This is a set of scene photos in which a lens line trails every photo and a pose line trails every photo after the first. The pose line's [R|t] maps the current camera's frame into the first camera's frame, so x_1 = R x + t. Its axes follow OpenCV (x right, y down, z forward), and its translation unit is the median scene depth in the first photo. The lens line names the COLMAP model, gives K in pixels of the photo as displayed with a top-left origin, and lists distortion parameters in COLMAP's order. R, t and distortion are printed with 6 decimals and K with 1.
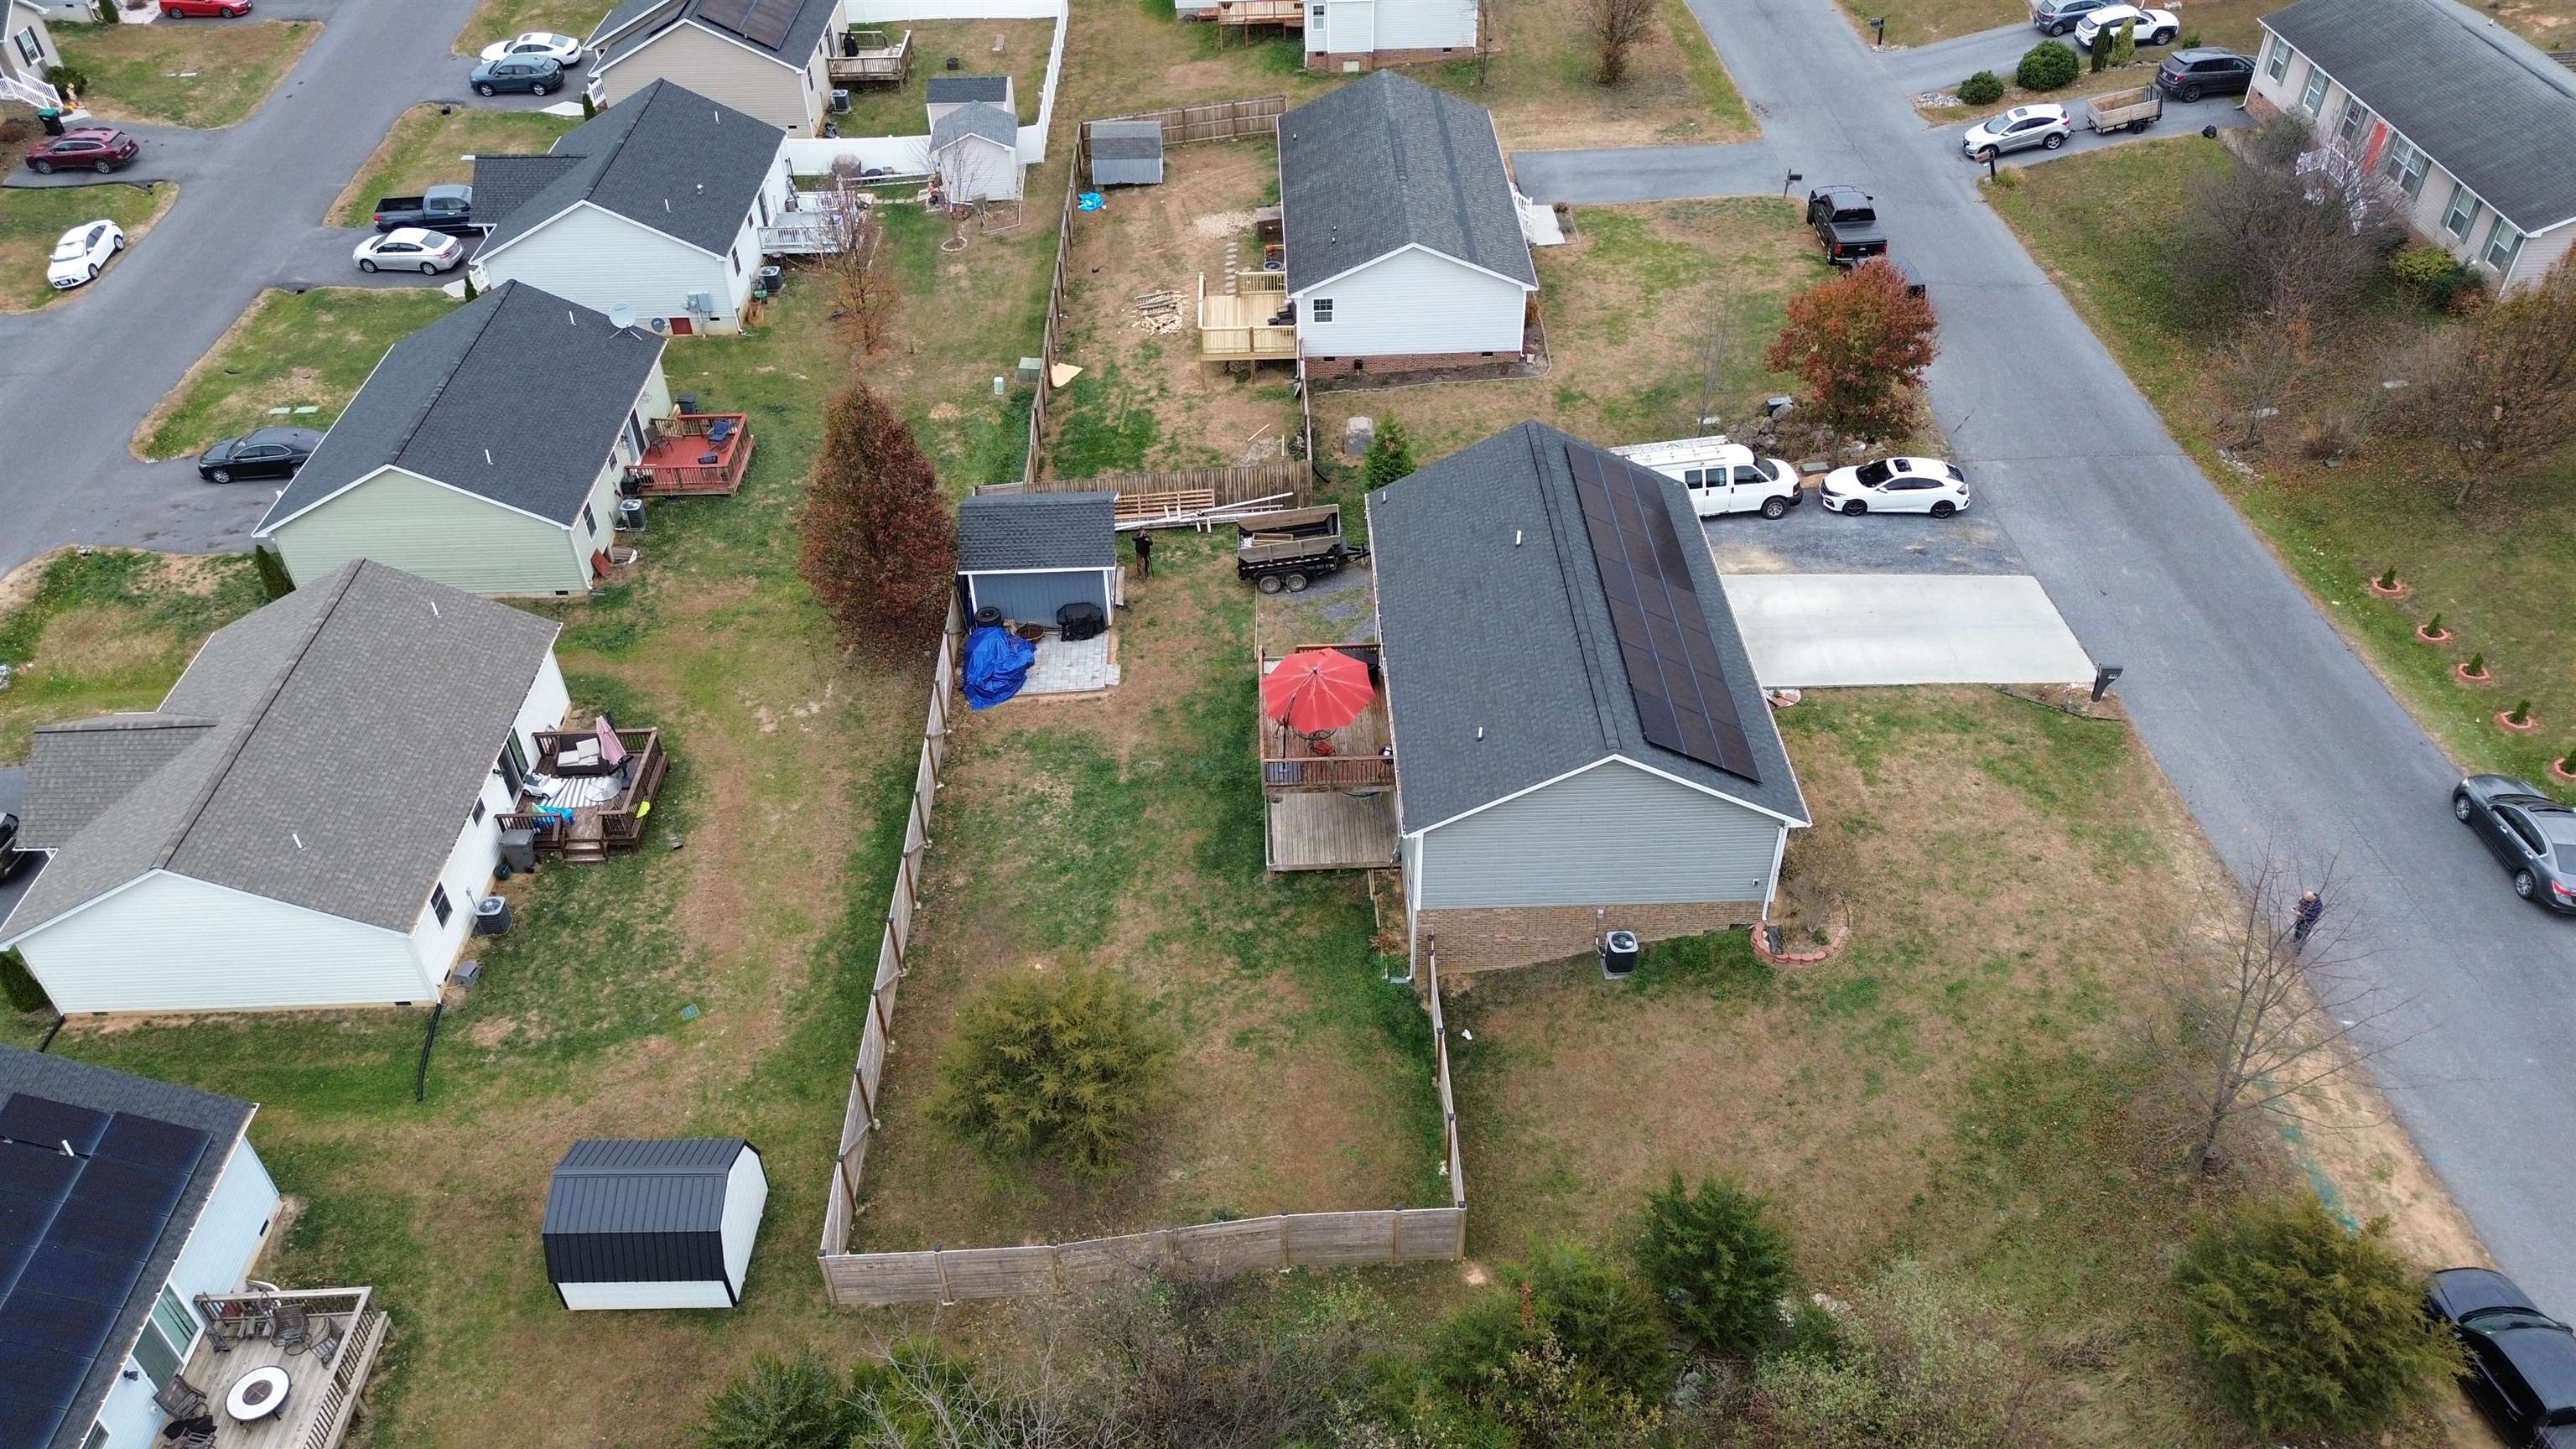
lens RADIAL K [[1815.6, 0, 1288.0], [0, 1815.6, 724.5], [0, 0, 1]] dist [0.019712, -0.007575]
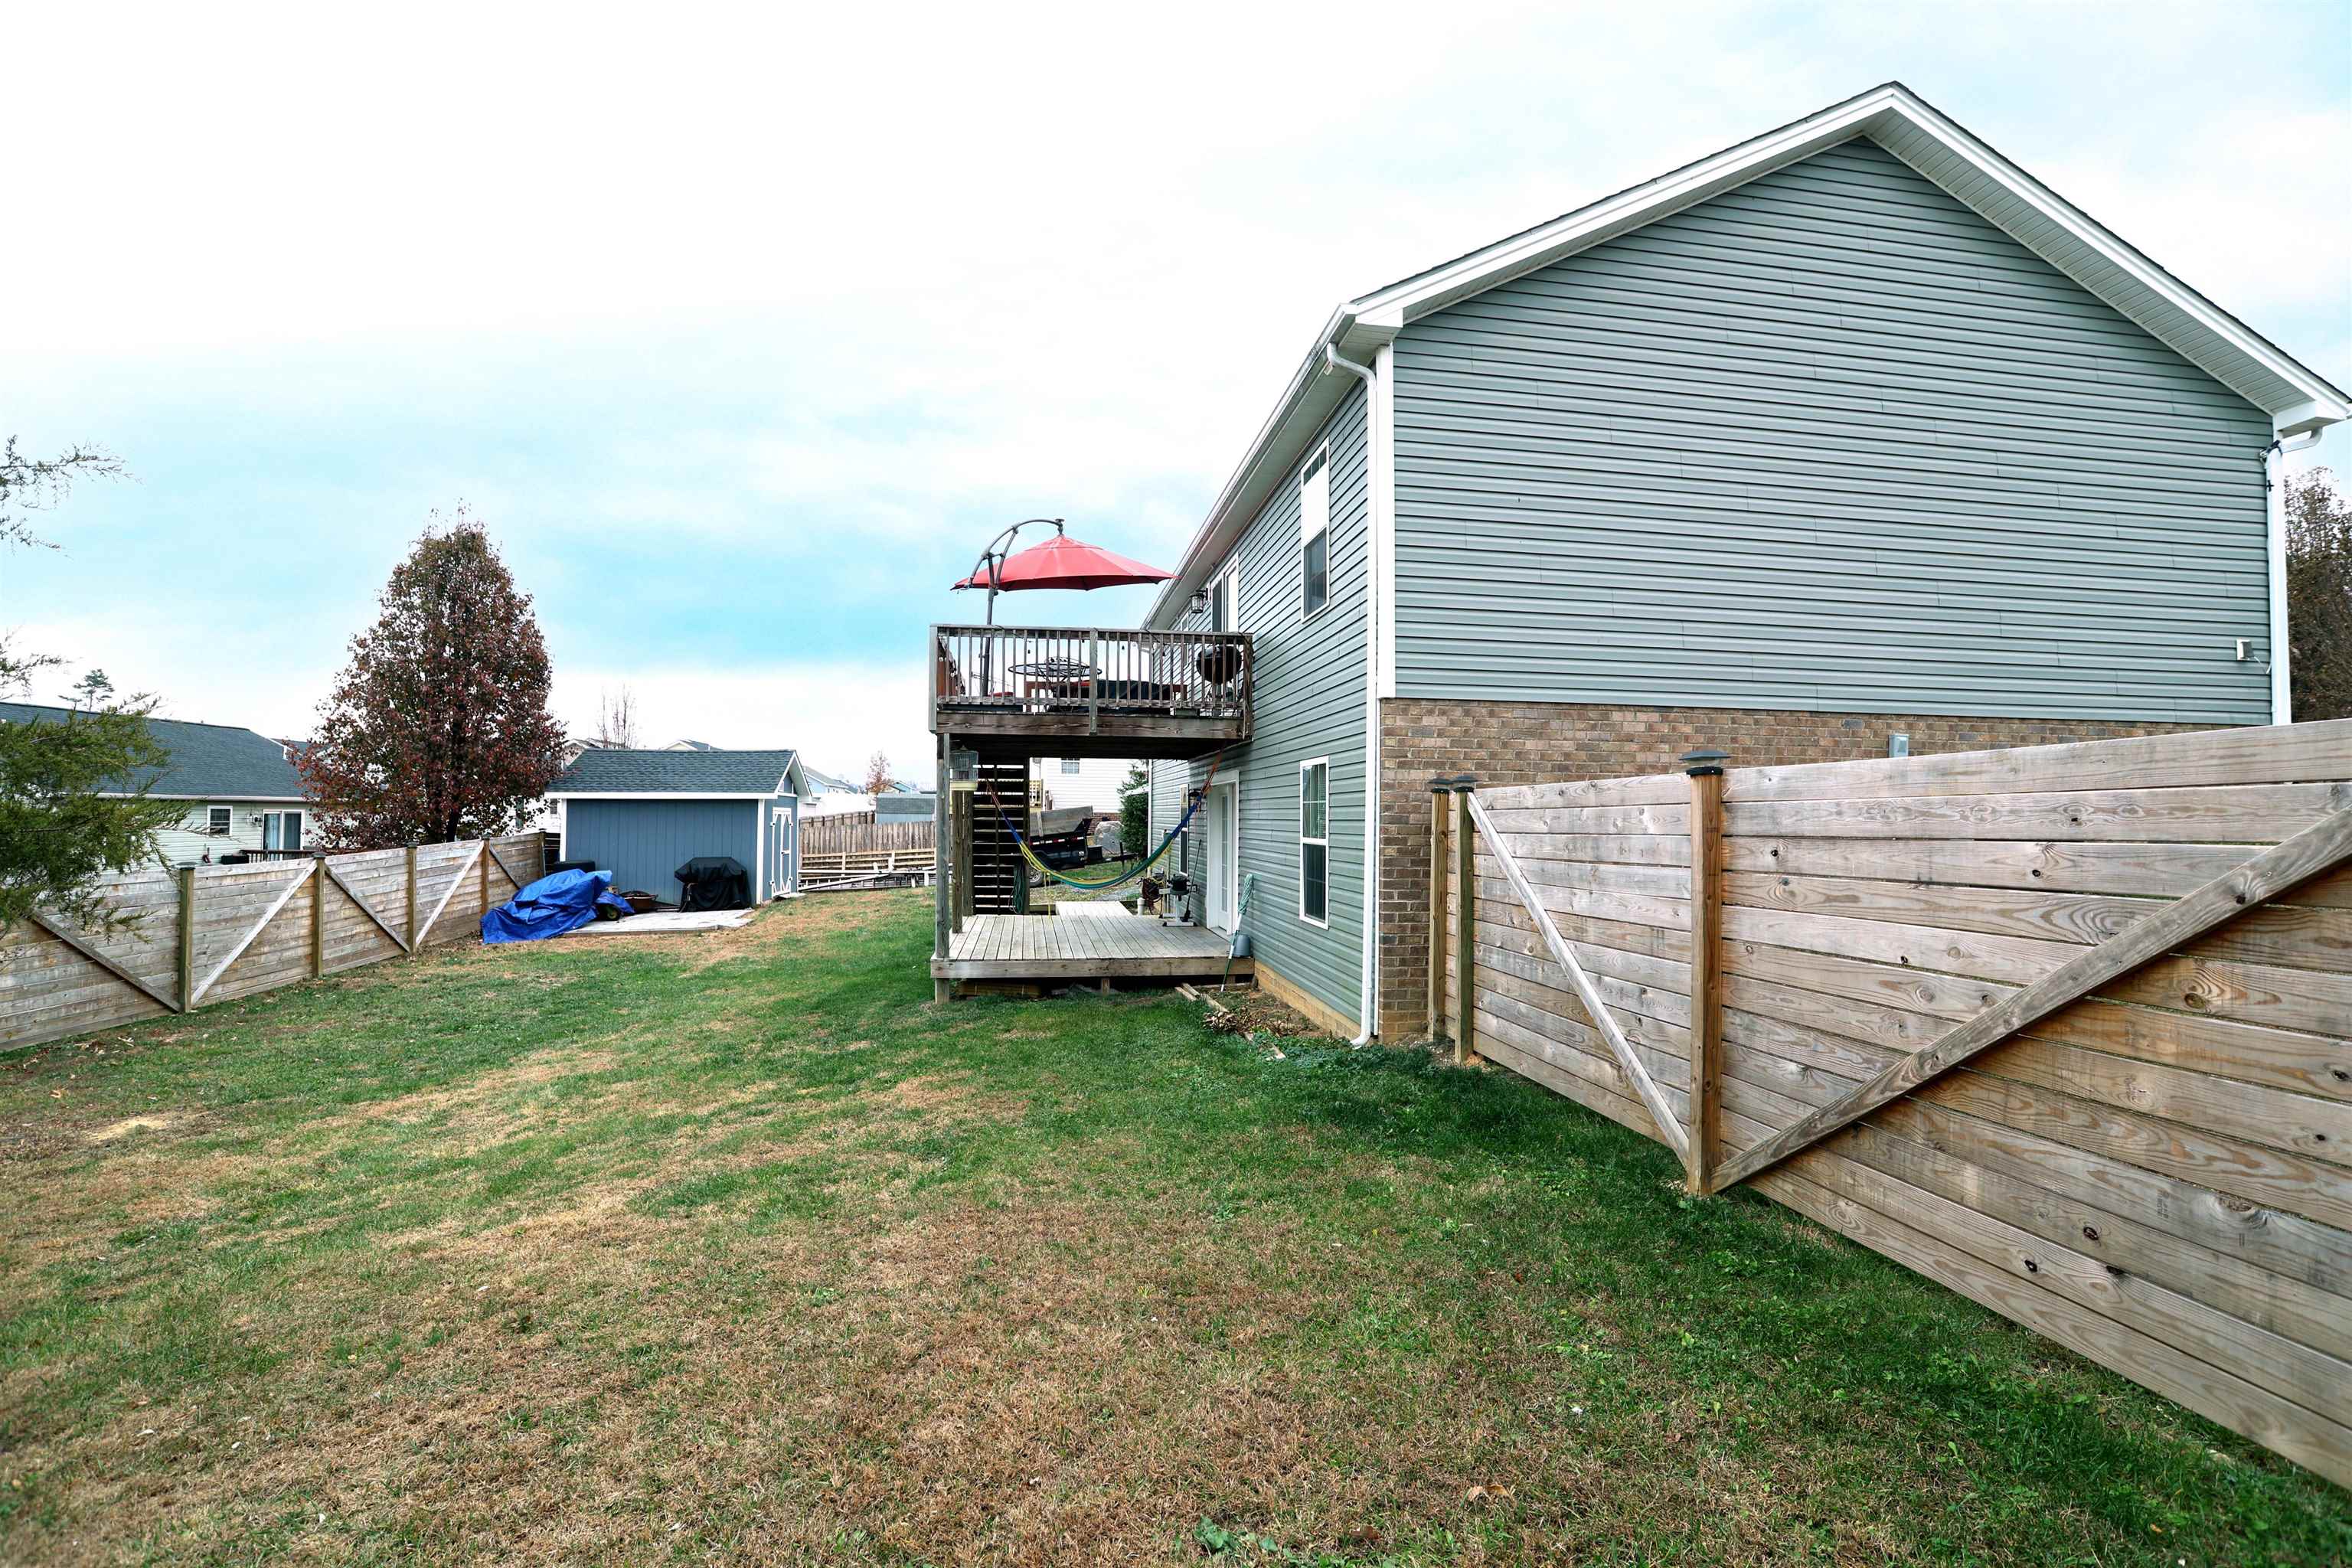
lens RADIAL K [[1005.5, 0, 1176.0], [0, 1005.5, 784.0], [0, 0, 1]] dist [-0.038315, 0.000121]
pose [[0.992270, 0.033411, 0.119514, 0.015950], [0.053926, 0.751303, -0.657751, 0.217127], [-0.111768, 0.659111, 0.743694, 0.859361]]
